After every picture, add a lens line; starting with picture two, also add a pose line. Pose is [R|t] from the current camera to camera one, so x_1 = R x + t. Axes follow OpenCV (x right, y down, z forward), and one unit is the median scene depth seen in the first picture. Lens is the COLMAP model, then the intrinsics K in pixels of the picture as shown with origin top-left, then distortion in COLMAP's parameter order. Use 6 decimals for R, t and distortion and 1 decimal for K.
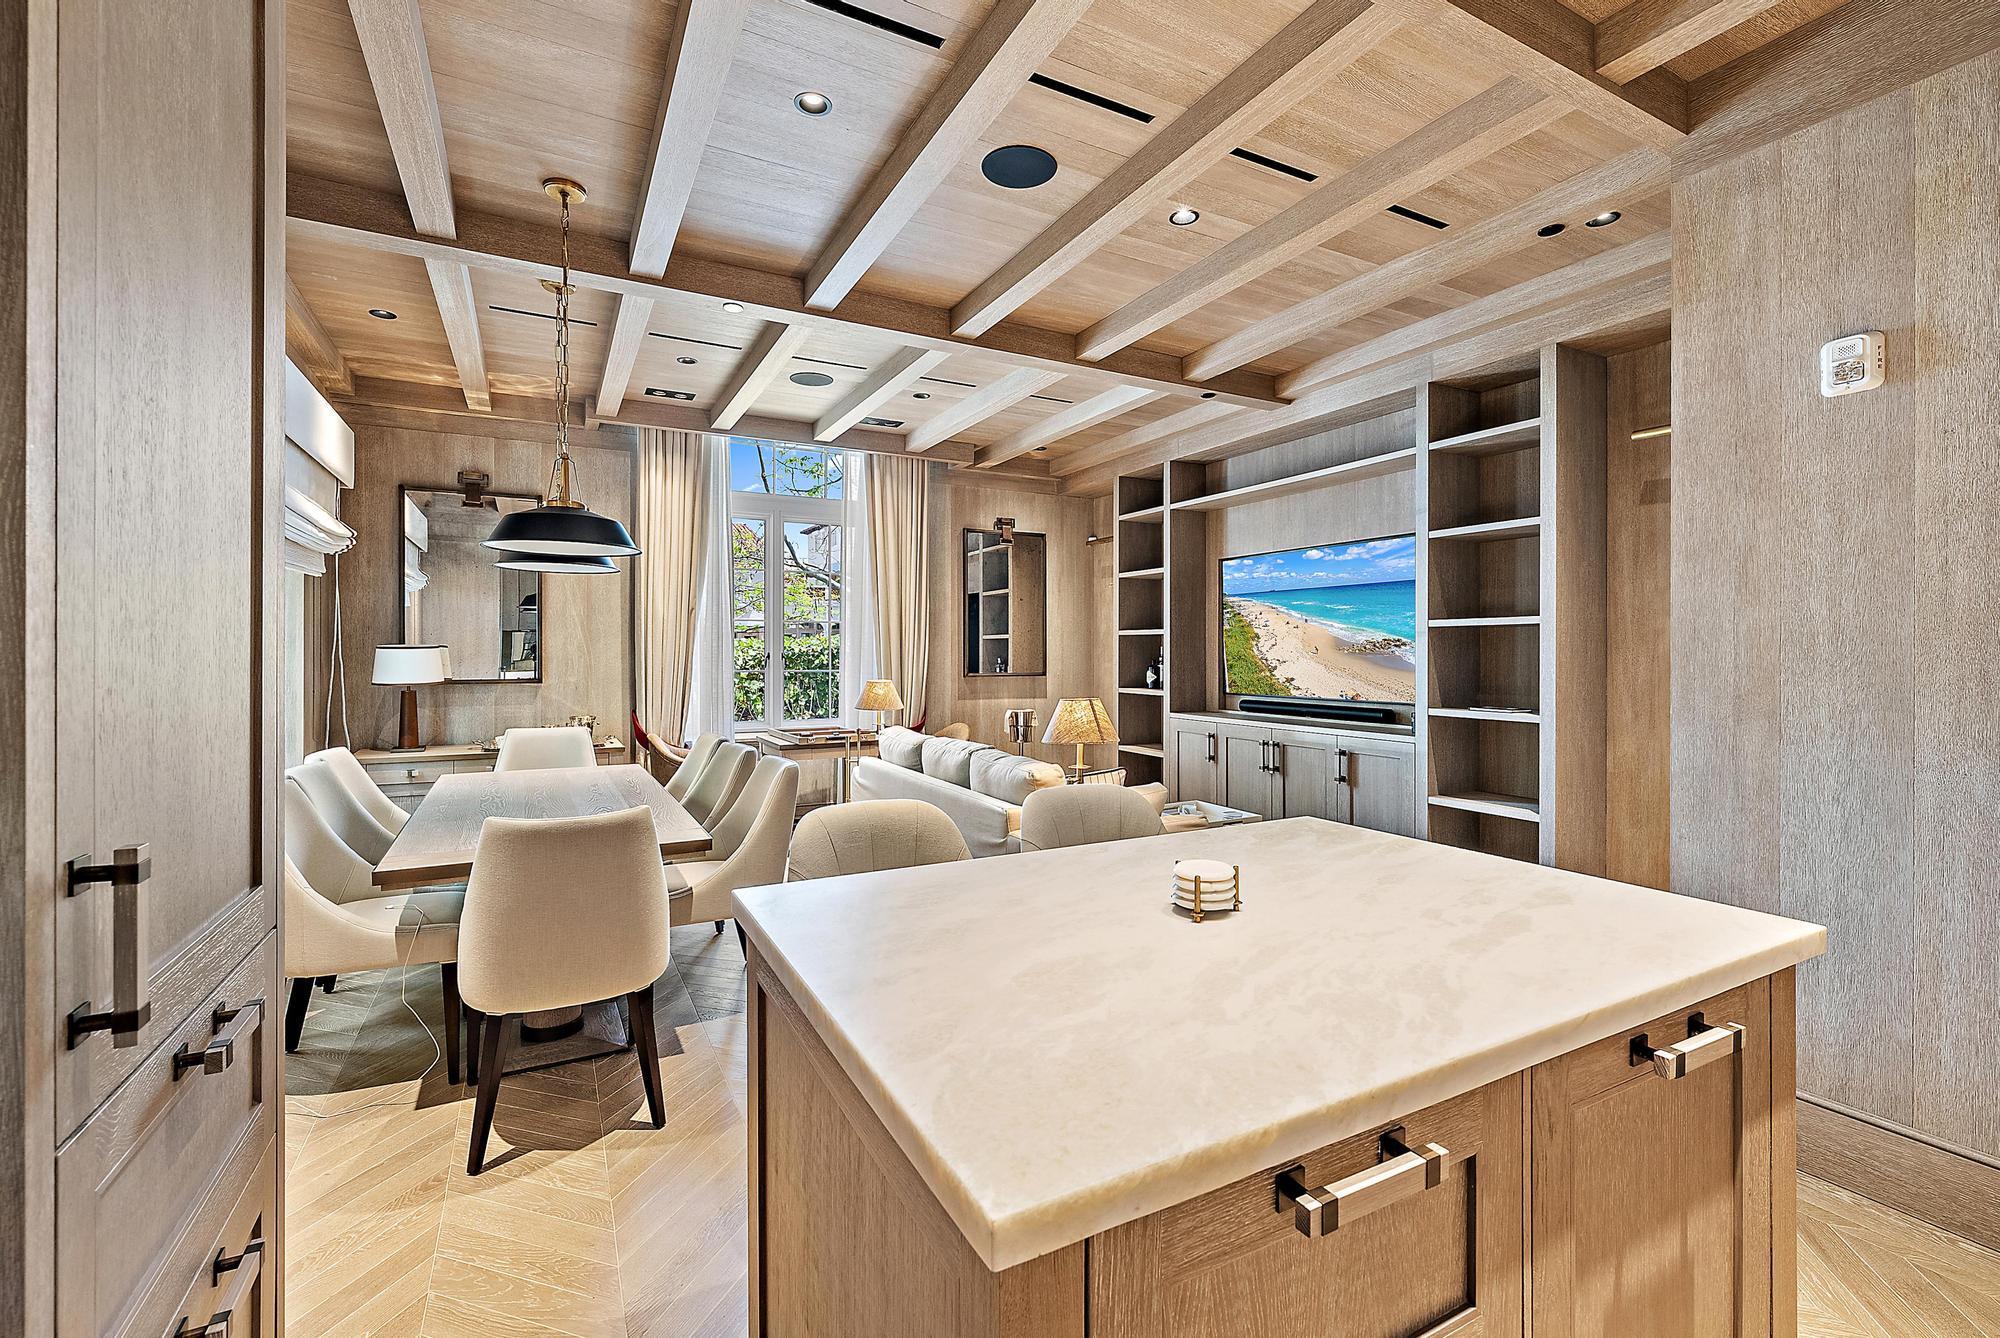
lens RADIAL K [[850.6, 0, 1012.4], [0, 850.6, 653.9], [0, 0, 1]] dist [-0.002624, 0.000335]
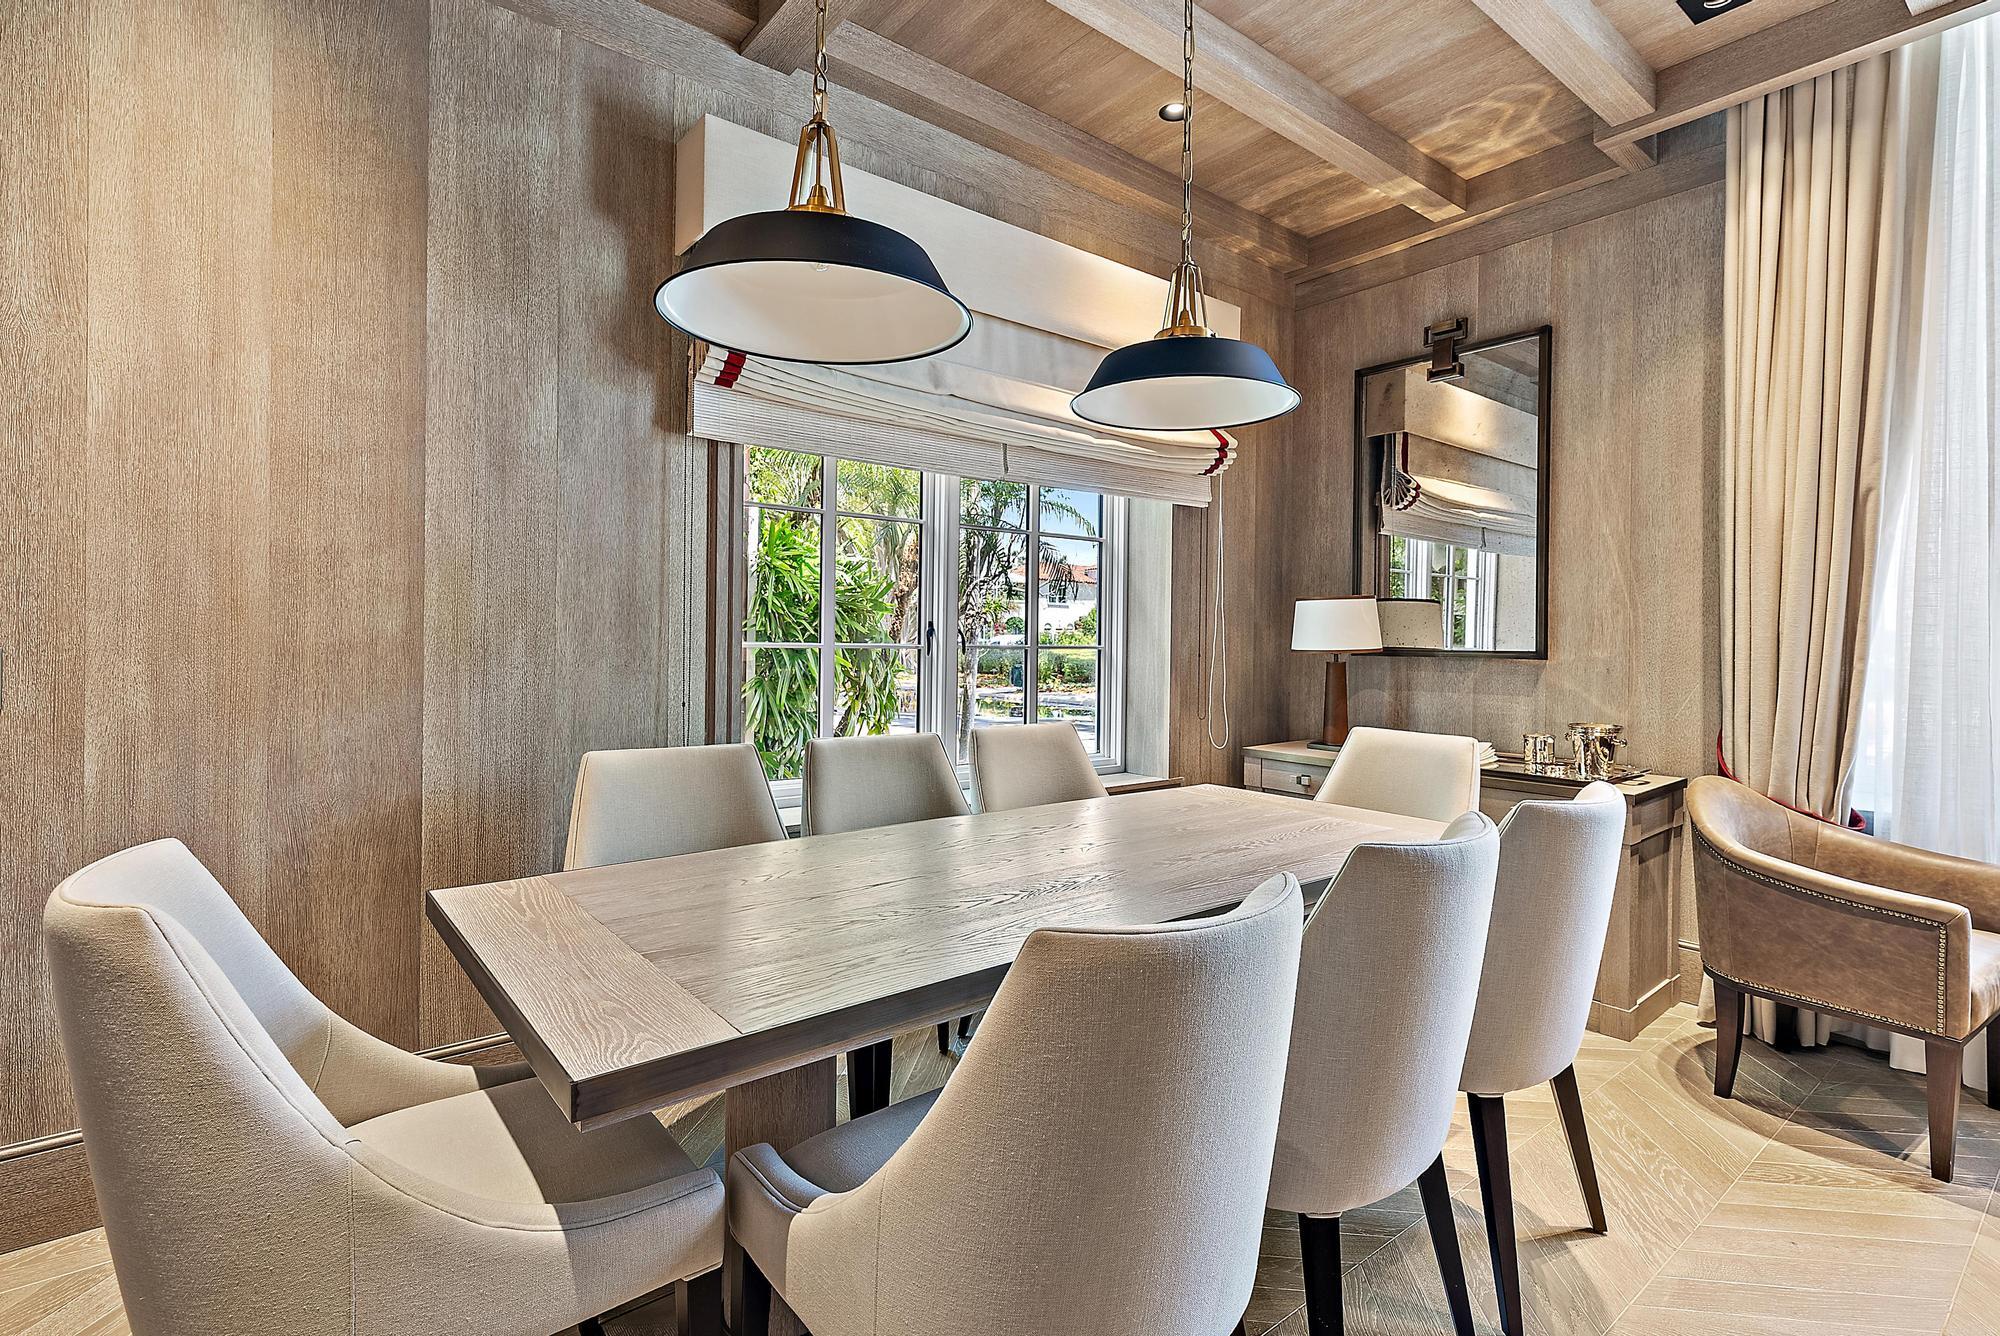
lens RADIAL K [[948.6, 0, 1007.5], [0, 948.6, 642.6], [0, 0, 1]] dist [-0.001212, 0.000610]
pose [[0.177228, 0.003097, -0.984165, 0.000176], [-0.014904, 0.999889, 0.000462, 0.028112], [0.984057, 0.014586, 0.177255, 0.537976]]
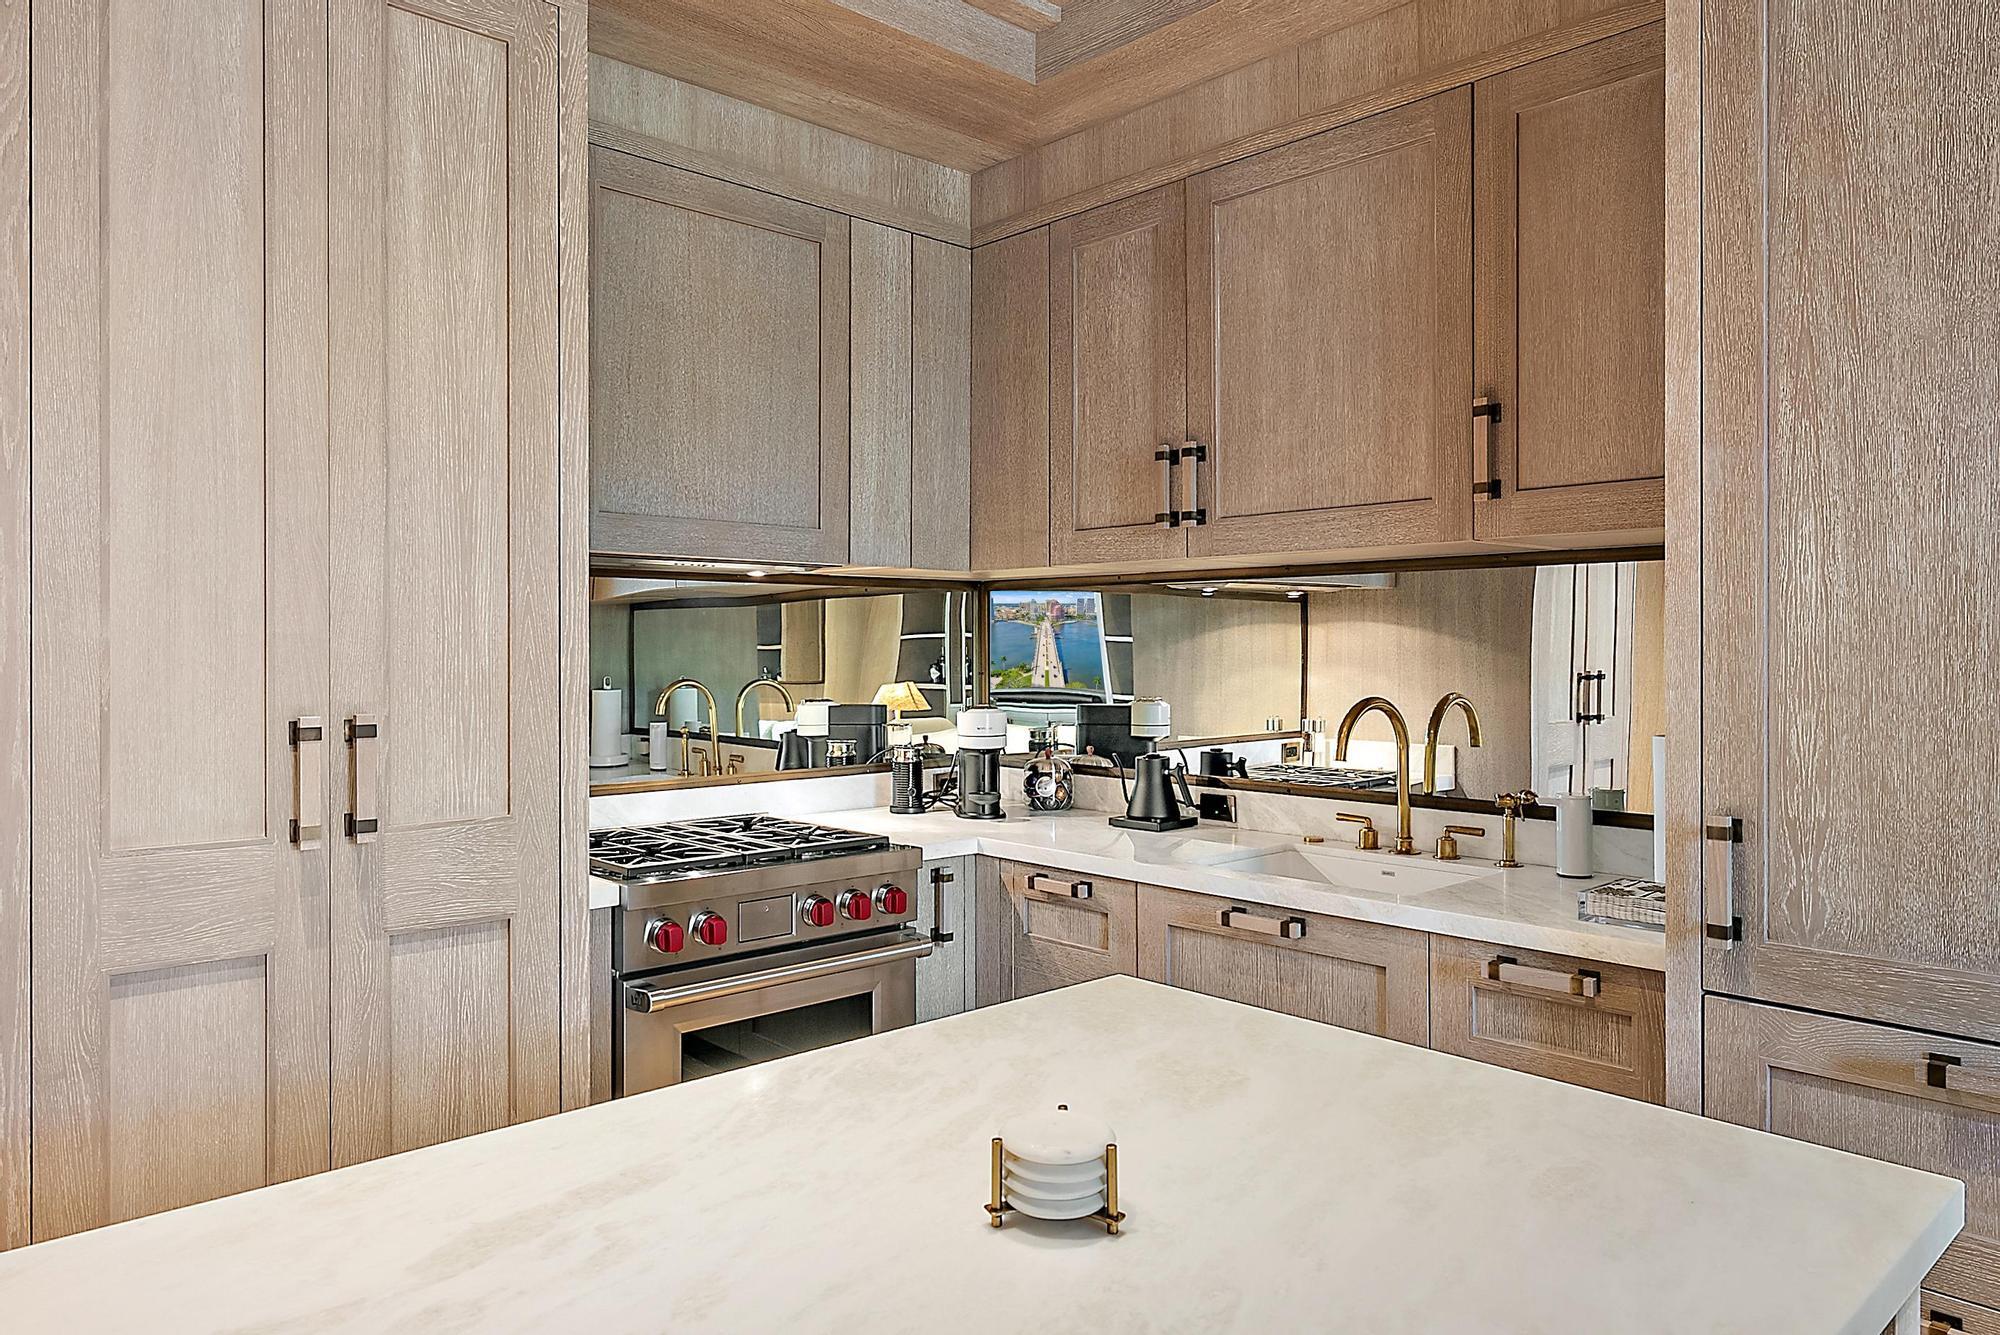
lens RADIAL K [[1313.5, 0, 1001.2], [0, 1313.5, 651.1], [0, 0, 1]] dist [-0.000902, 0.000169]
pose [[-0.967269, 0.000261, -0.253754, 0.112560], [-0.001131, 0.999985, 0.005339, -0.011104], [0.253751, 0.005451, -0.967254, 0.430600]]
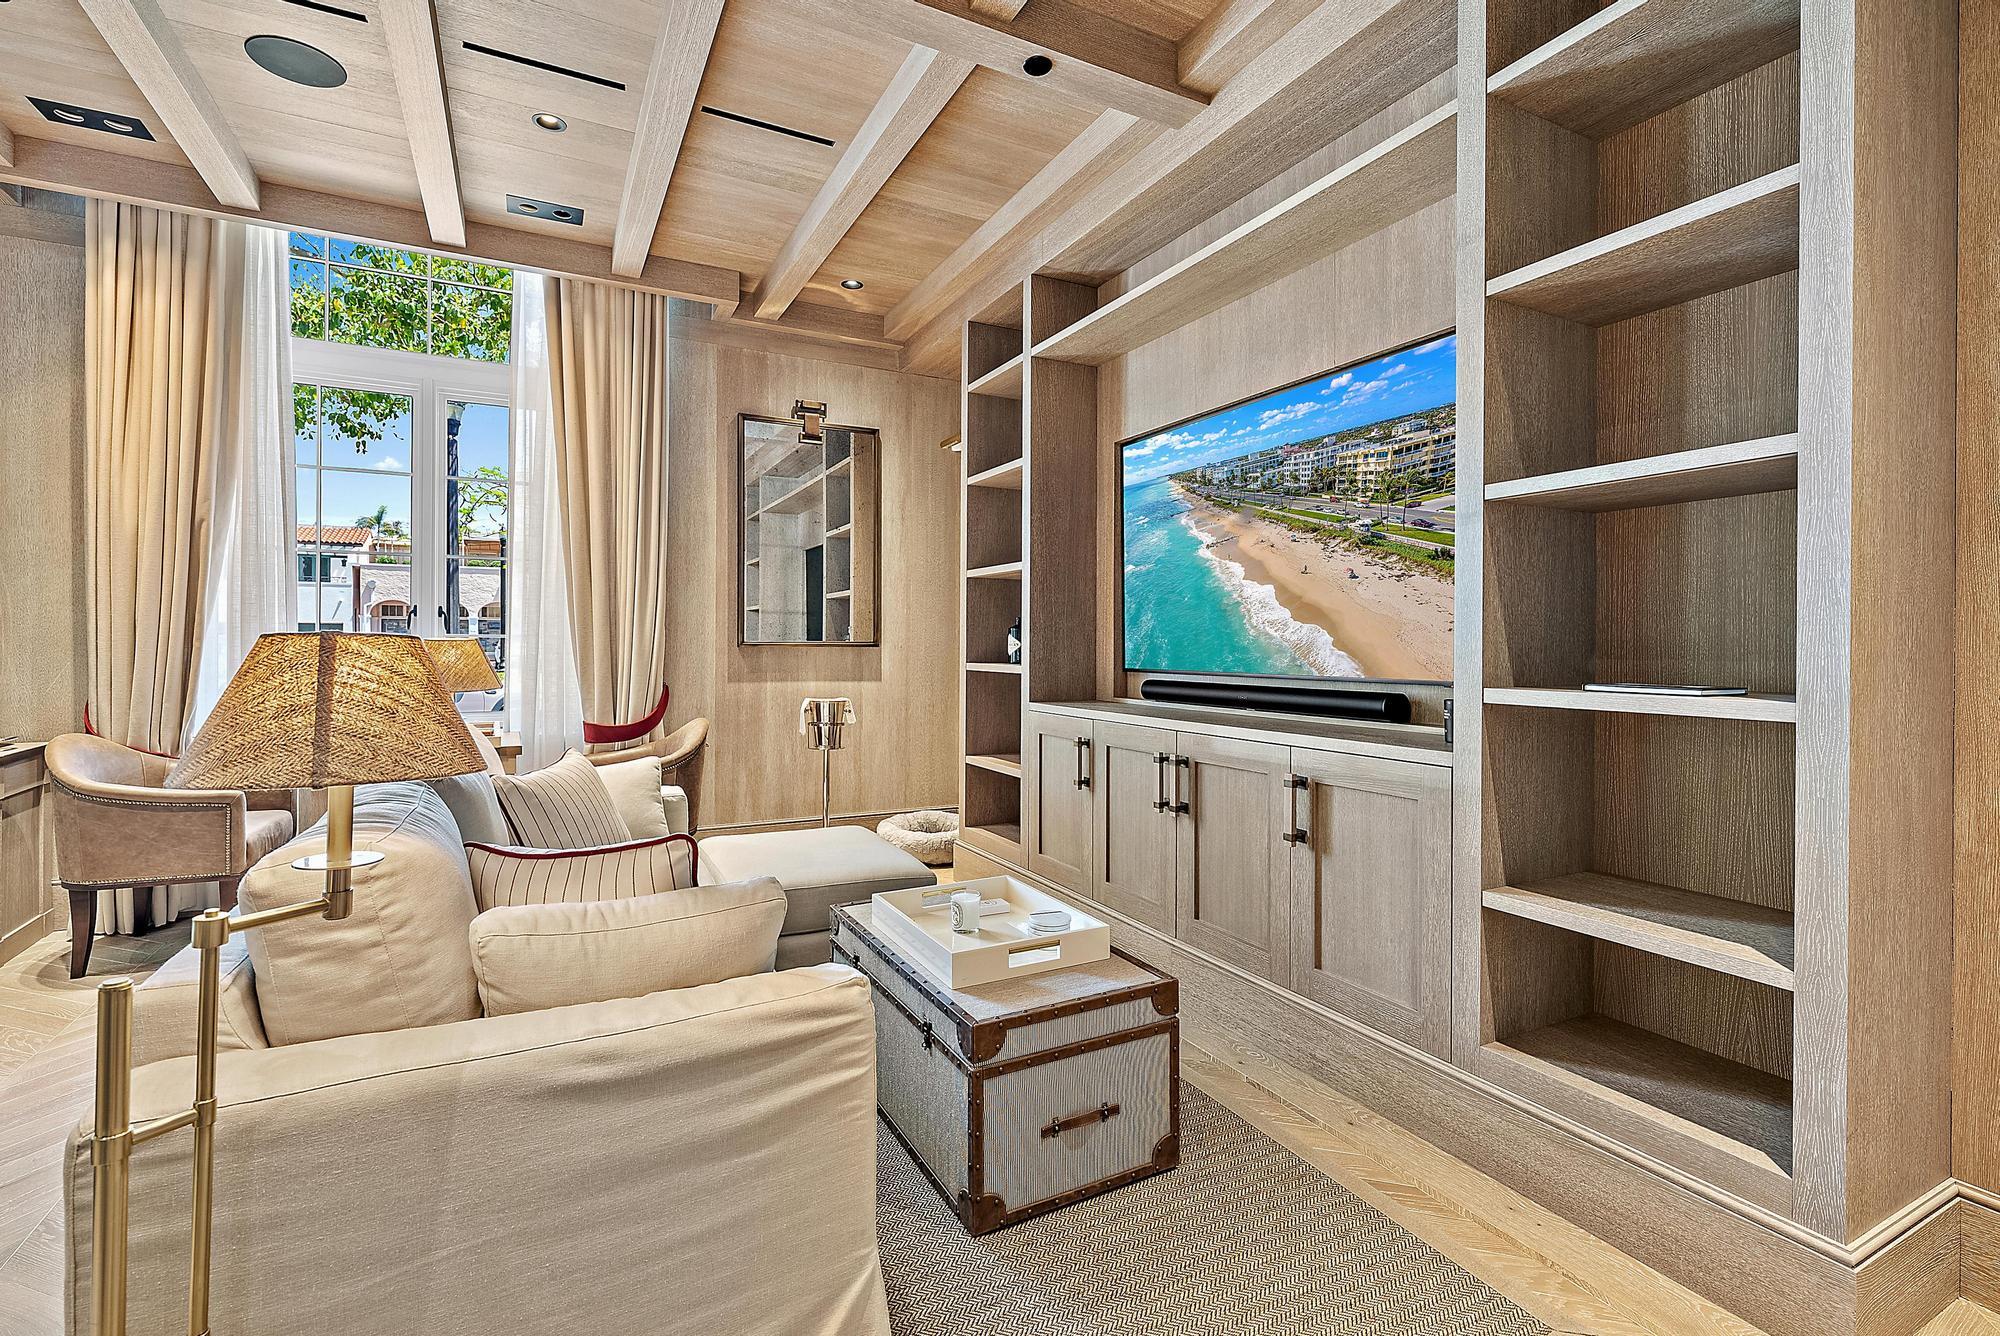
lens RADIAL K [[905.0, 0, 1000.3], [0, 905.0, 645.1], [0, 0, 1]] dist [0.005314, -0.001501]
pose [[0.999847, 0.003746, -0.017082, 0.191479], [-0.003790, 0.999990, -0.002527, 0.033995], [0.017073, 0.002591, 0.999851, 0.407644]]
